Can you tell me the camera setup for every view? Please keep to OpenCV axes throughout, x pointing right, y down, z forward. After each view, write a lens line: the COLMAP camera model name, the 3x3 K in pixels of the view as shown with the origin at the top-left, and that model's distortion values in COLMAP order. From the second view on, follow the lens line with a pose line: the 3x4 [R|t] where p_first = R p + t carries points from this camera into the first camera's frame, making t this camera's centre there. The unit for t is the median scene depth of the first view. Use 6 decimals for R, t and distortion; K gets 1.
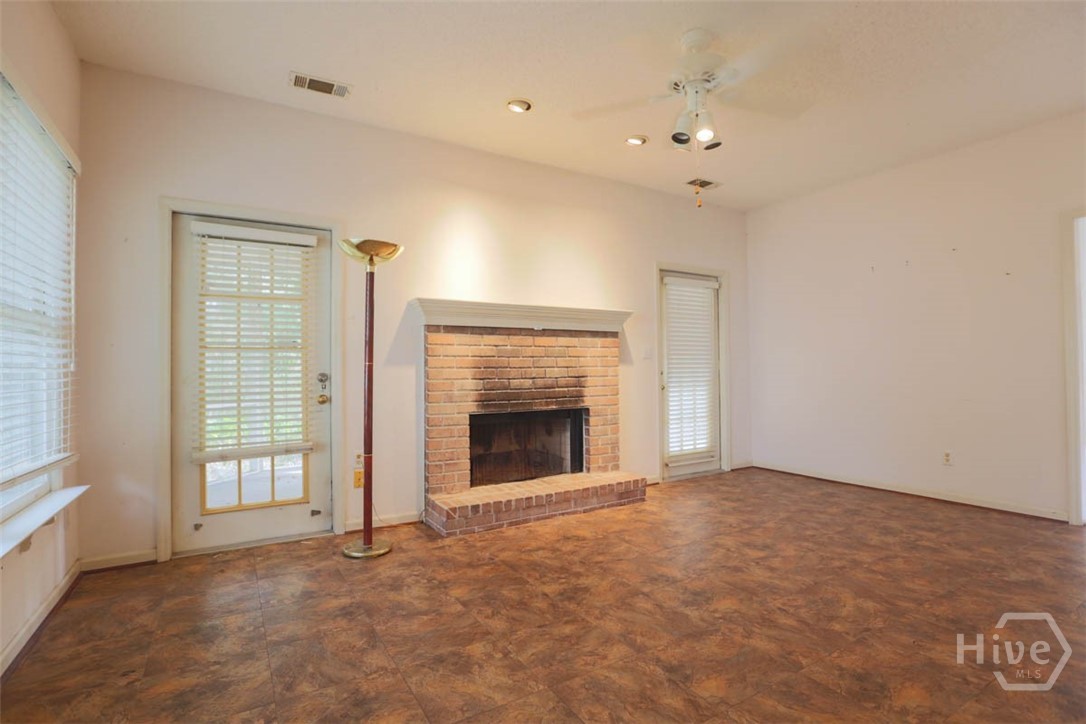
lens RADIAL K [[529.8, 0, 546.7], [0, 529.8, 360.3], [0, 0, 1]] dist [-0.057618, 0.024197]
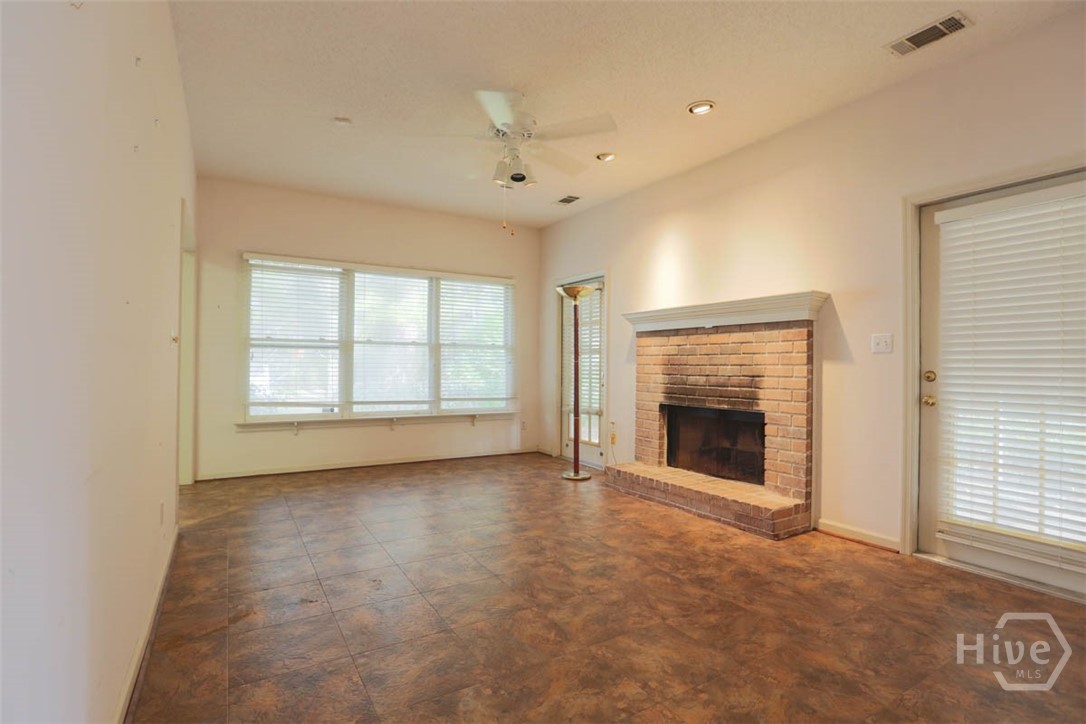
lens RADIAL K [[529.8, 0, 546.7], [0, 529.8, 360.3], [0, 0, 1]] dist [-0.057618, 0.024197]
pose [[-0.005163, 0.000080, -0.999987, 1.024333], [0.010513, 0.999945, 0.000026, 0.001178], [0.999931, -0.010512, -0.005163, 0.726128]]
